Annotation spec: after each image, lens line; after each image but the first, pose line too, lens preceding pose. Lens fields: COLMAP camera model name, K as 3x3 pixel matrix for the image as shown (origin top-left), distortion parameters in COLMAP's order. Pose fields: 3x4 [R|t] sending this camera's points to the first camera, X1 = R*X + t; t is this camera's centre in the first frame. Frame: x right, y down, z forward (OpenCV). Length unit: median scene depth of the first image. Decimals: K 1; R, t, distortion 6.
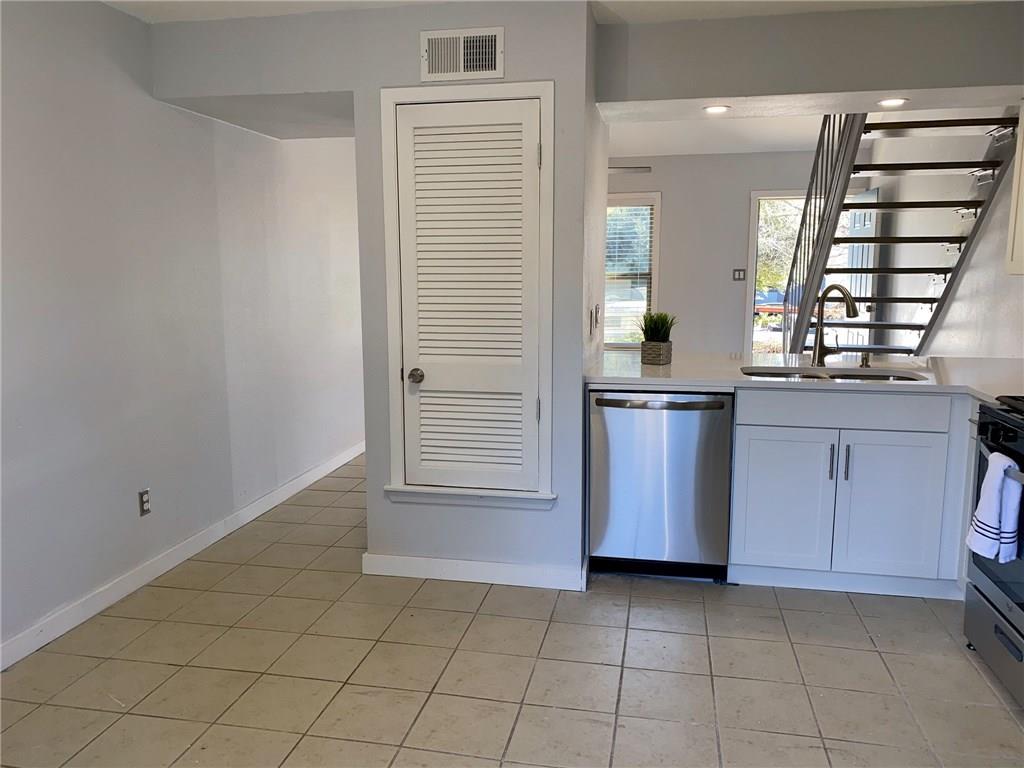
lens RADIAL K [[774.7, 0, 511.6], [0, 774.7, 385.4], [0, 0, 1]] dist [0.045599, -0.061837]
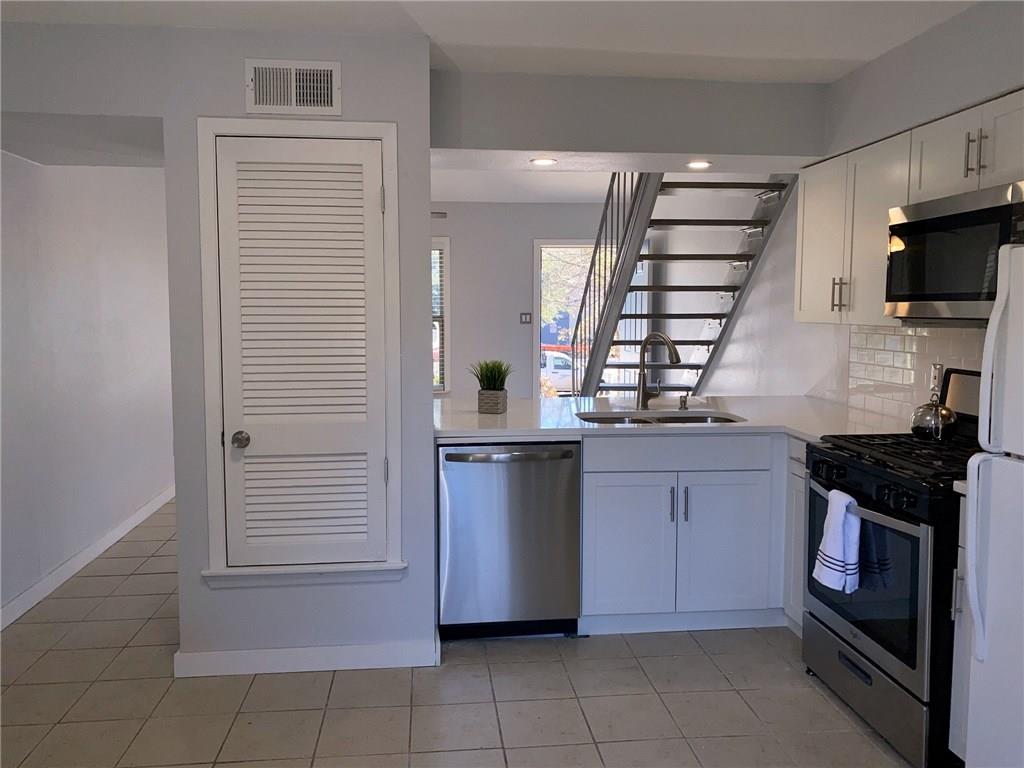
lens RADIAL K [[774.7, 0, 503.0], [0, 774.7, 371.4], [0, 0, 1]] dist [0.045599, -0.061837]
pose [[0.955595, -0.023334, 0.293758, -0.095260], [0.043166, 0.997191, -0.061212, -0.022441], [-0.291505, 0.071174, 0.953918, 0.070440]]
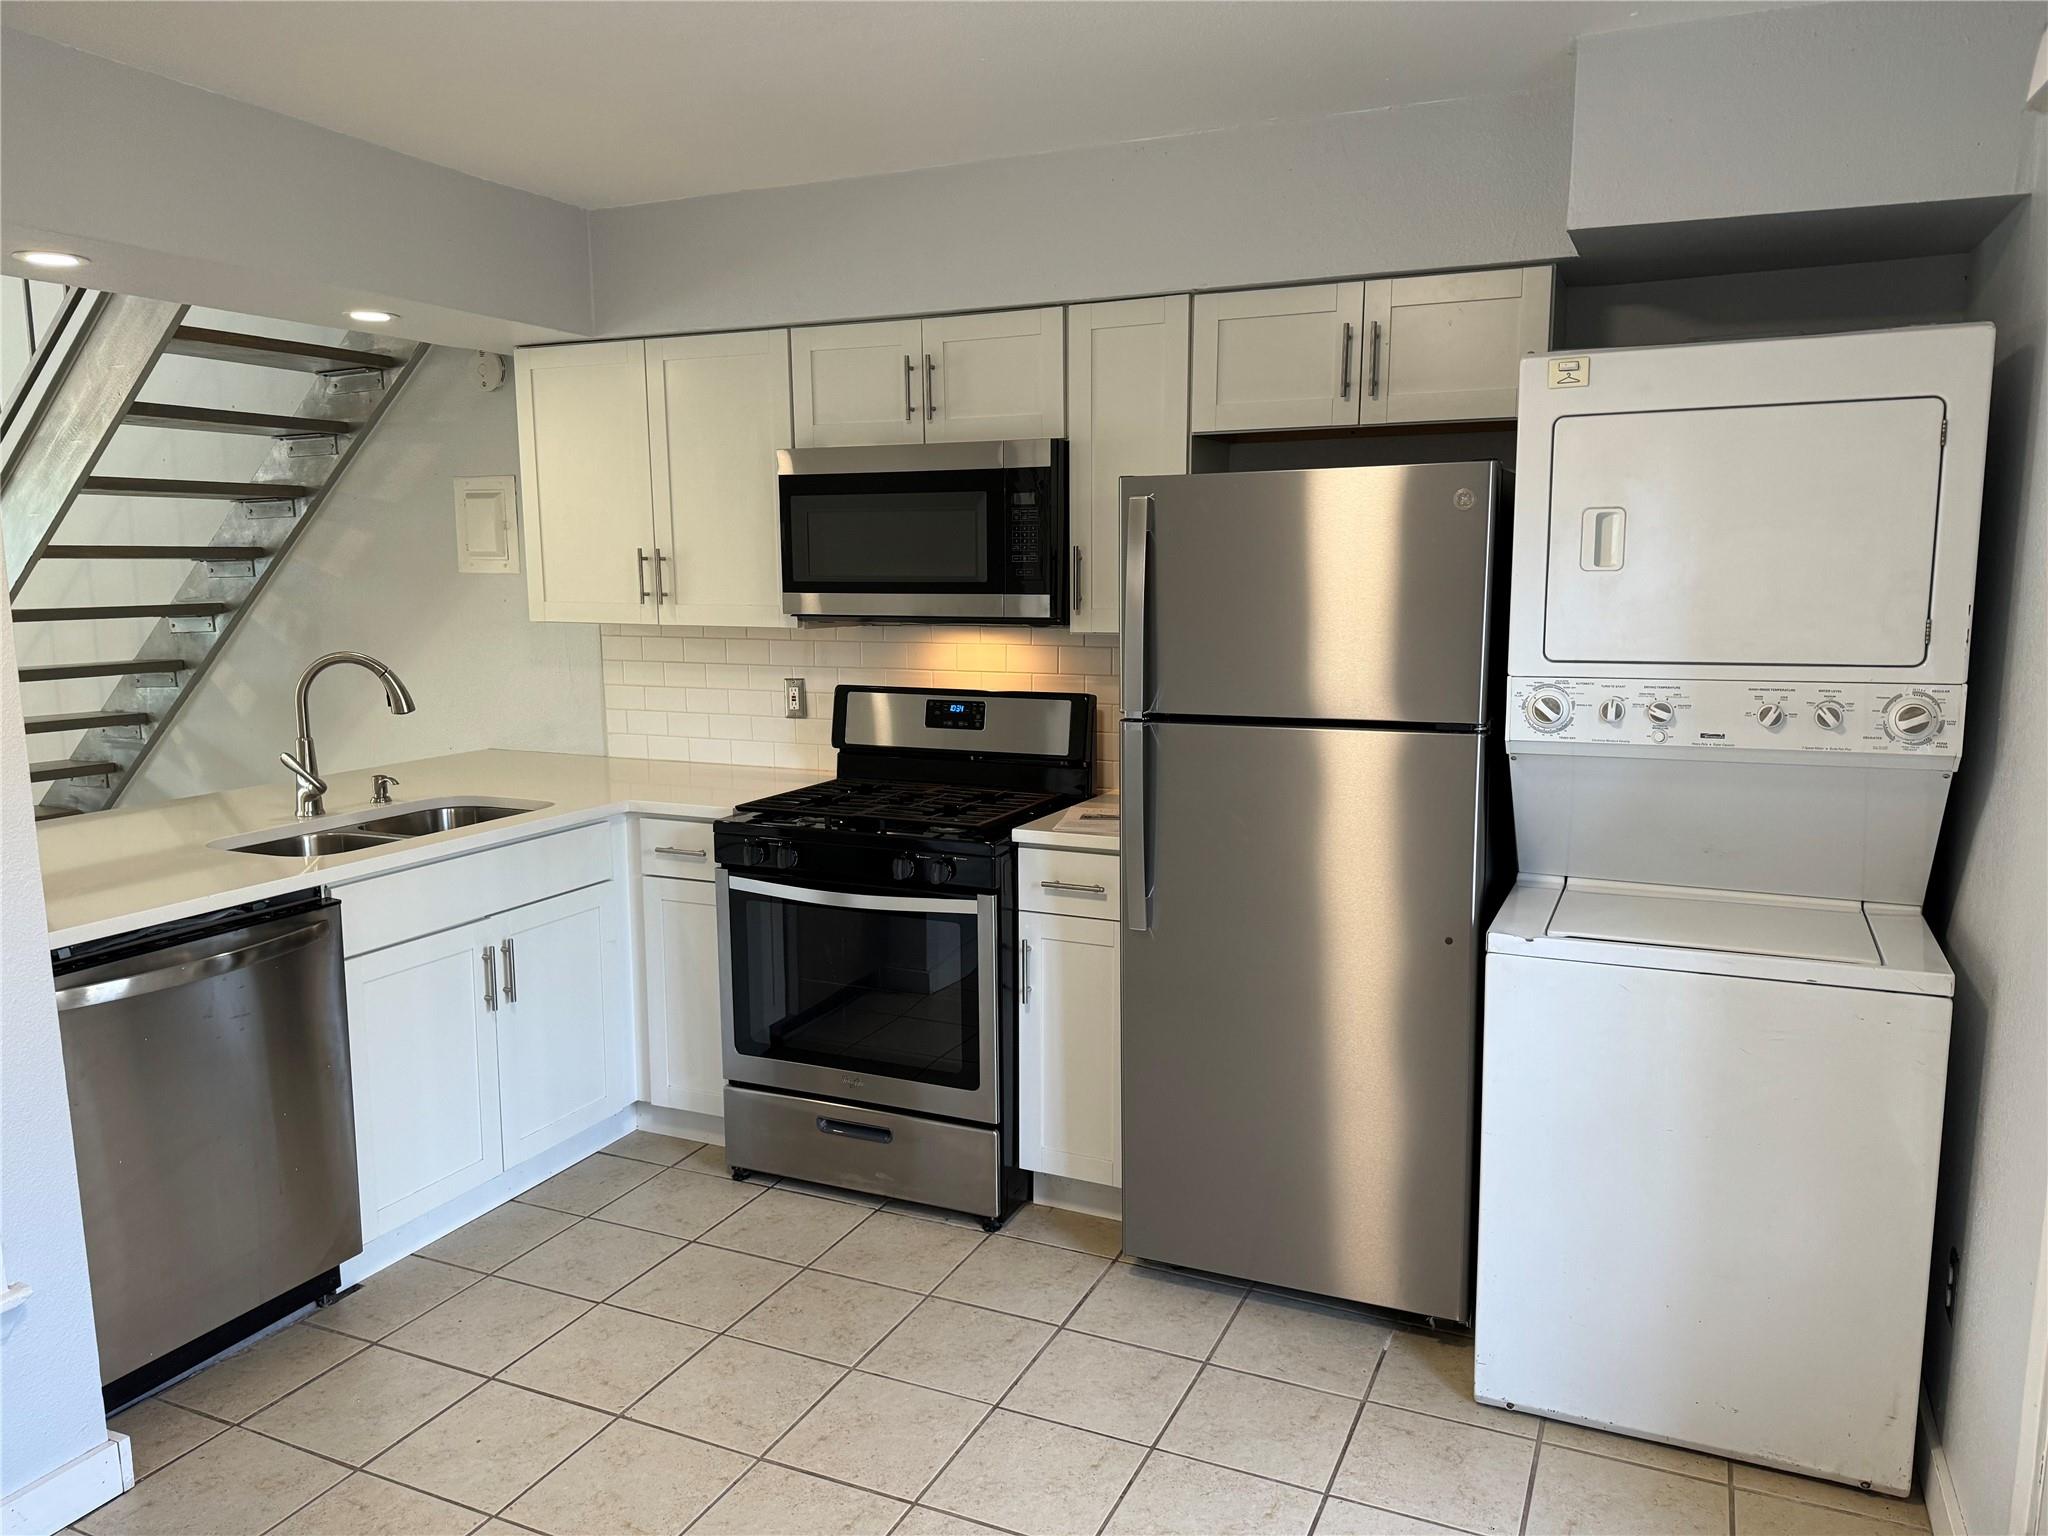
lens RADIAL K [[1427.4, 0, 1030.5], [0, 1427.4, 794.3], [0, 0, 1]] dist [0.004072, -0.004903]
pose [[0.226011, -0.159001, 0.961061, -0.424507], [0.149424, 0.980572, 0.127089, -0.094810], [-0.962596, 0.114882, 0.245379, 0.354378]]
